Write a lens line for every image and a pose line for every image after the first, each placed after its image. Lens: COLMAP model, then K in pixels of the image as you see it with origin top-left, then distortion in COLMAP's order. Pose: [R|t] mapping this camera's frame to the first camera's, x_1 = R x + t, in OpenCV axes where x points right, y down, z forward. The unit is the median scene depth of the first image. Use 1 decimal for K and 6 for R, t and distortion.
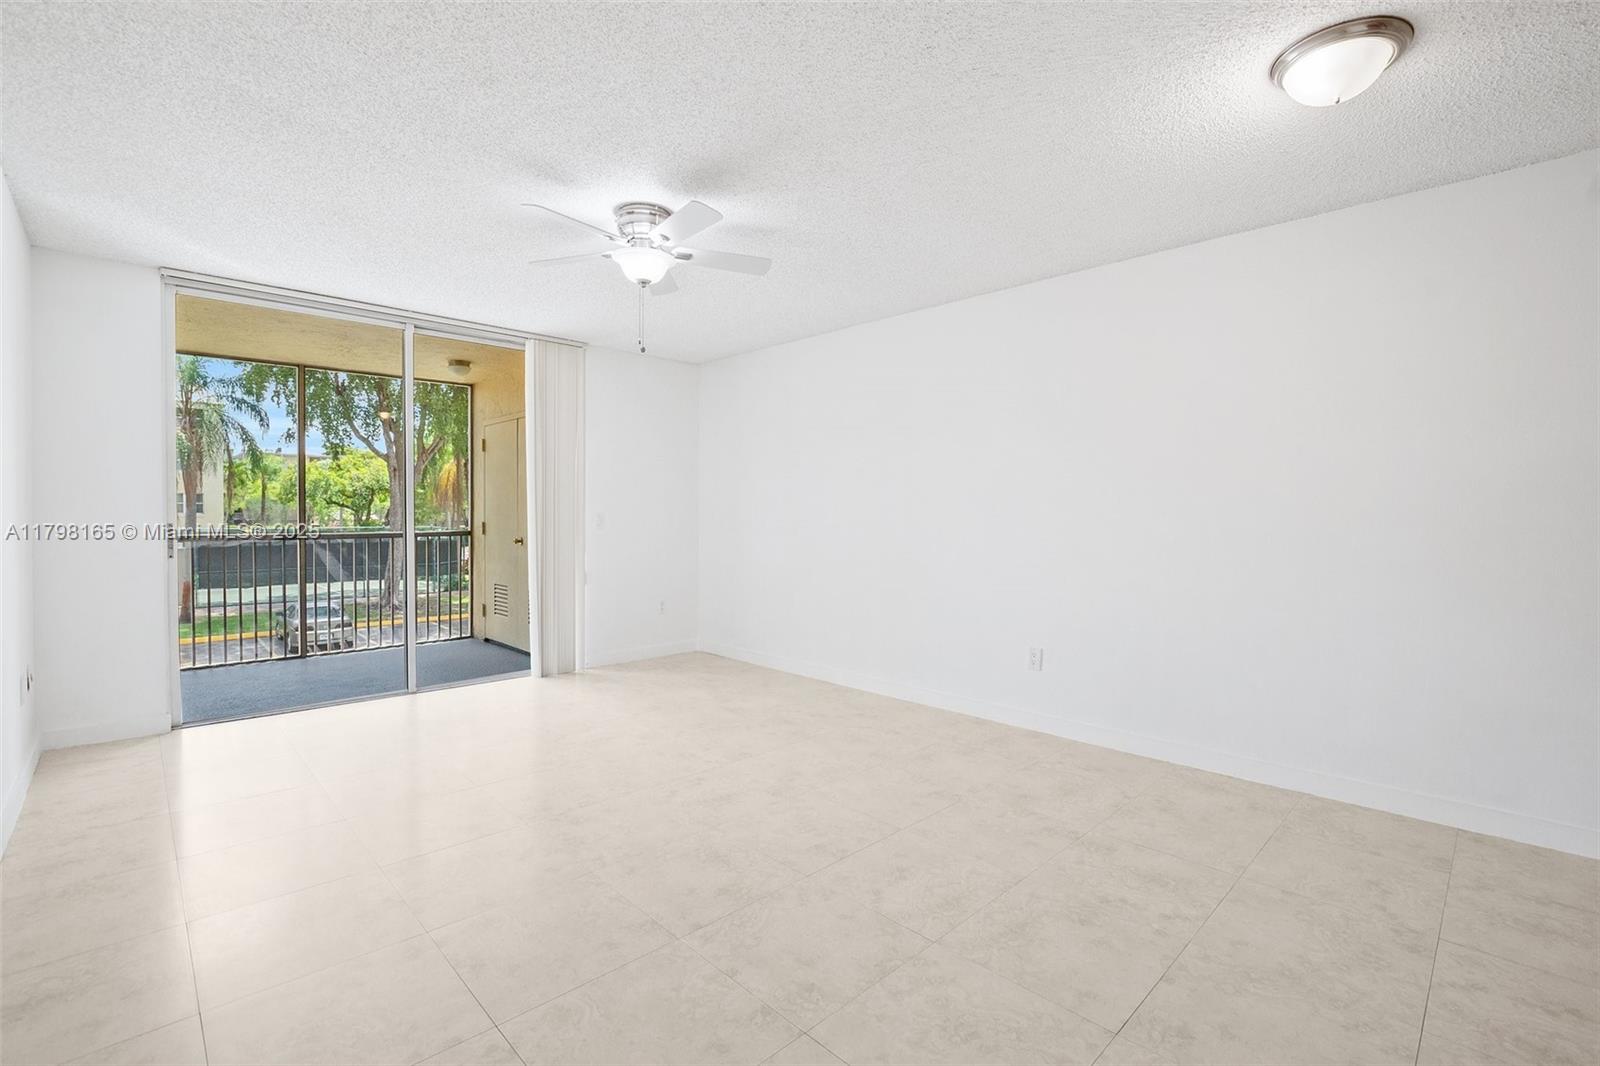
lens RADIAL K [[719.0, 0, 809.4], [0, 719.0, 527.7], [0, 0, 1]] dist [-0.028877, 0.003792]
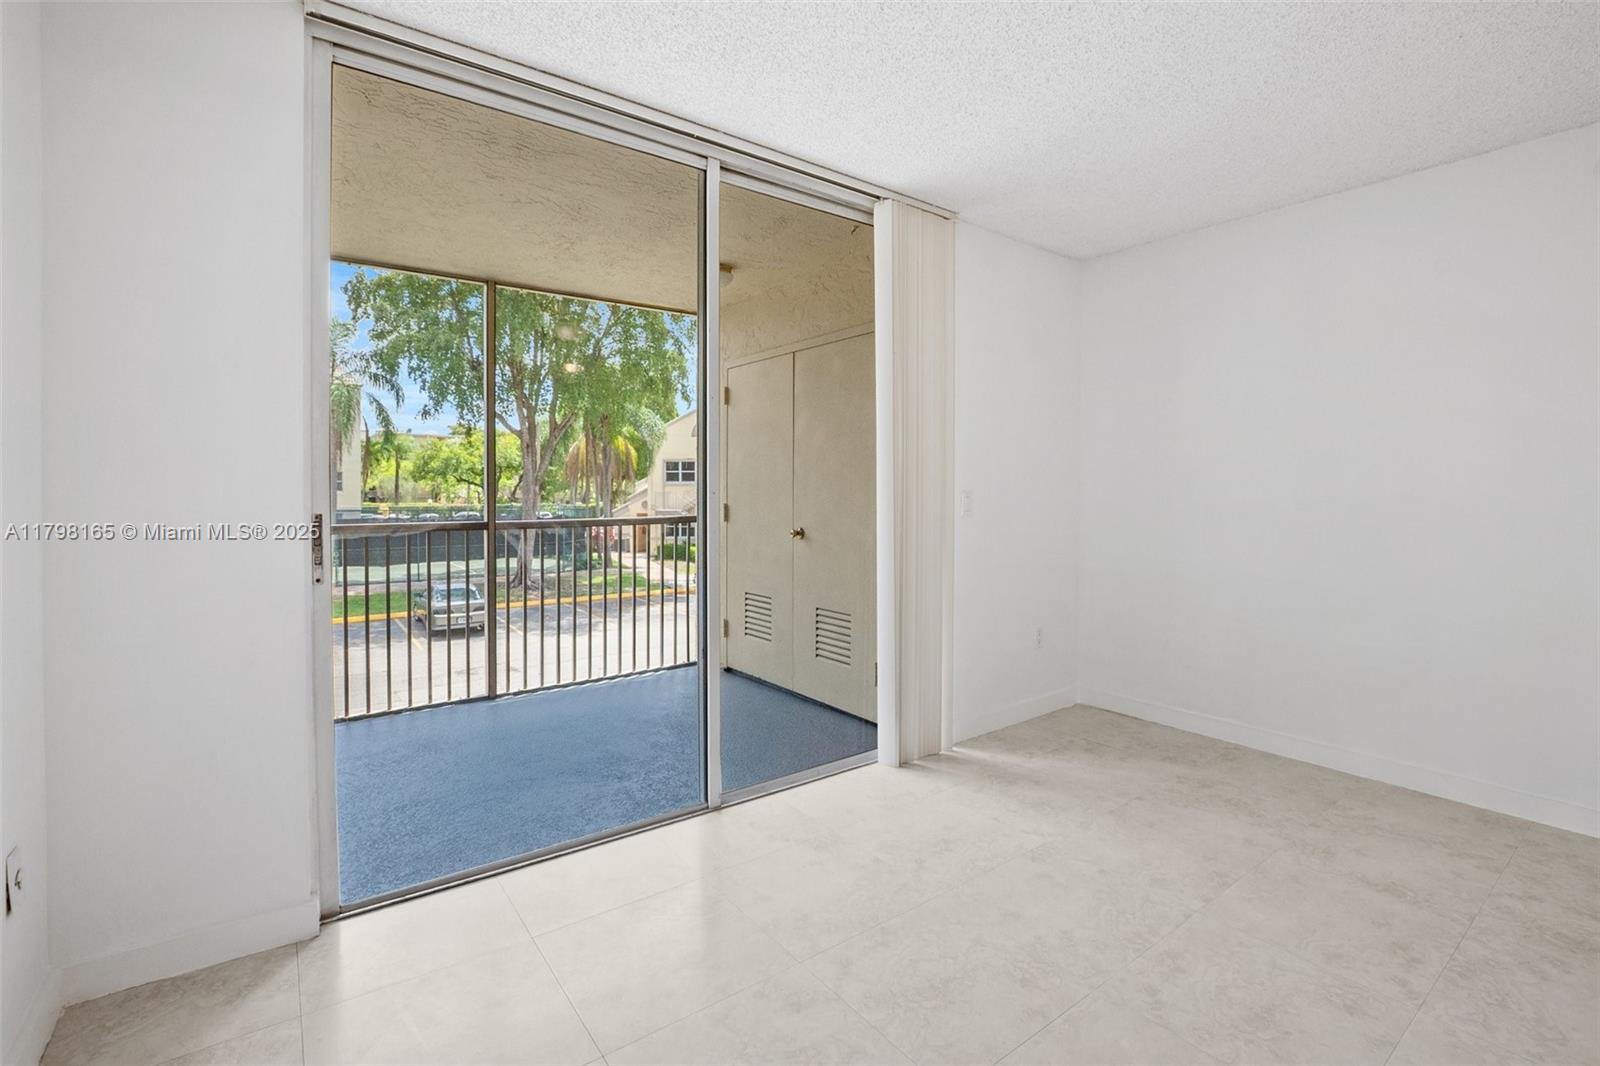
lens RADIAL K [[719.0, 0, 833.4], [0, 719.0, 498.5], [0, 0, 1]] dist [-0.028877, 0.003792]
pose [[0.994694, -0.001997, -0.102859, -0.064905], [0.001231, 0.999971, -0.007510, -0.001835], [0.102871, 0.007343, 0.994668, 0.070717]]
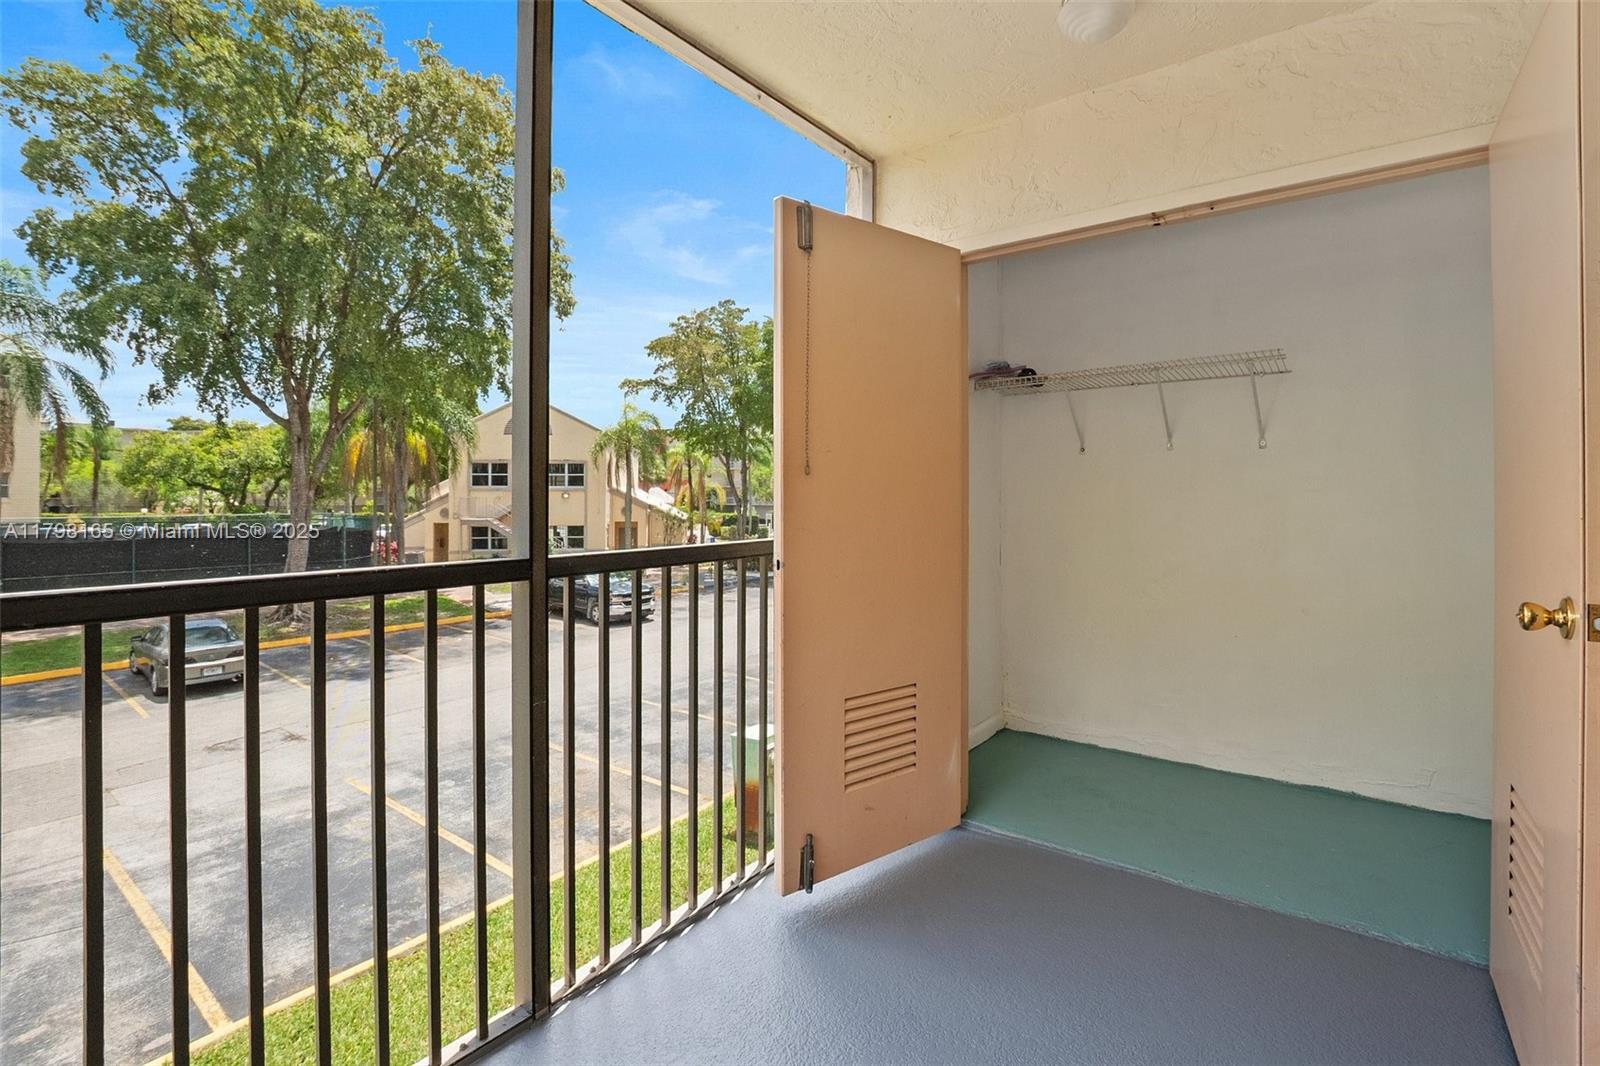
lens RADIAL K [[719.0, 0, 826.9], [0, 719.0, 486.9], [0, 0, 1]] dist [-0.028877, 0.003792]
pose [[0.987502, -0.003072, 0.157575, -0.134235], [0.008161, 0.999465, -0.031659, -0.001600], [-0.157393, 0.032549, 0.986999, 0.150734]]
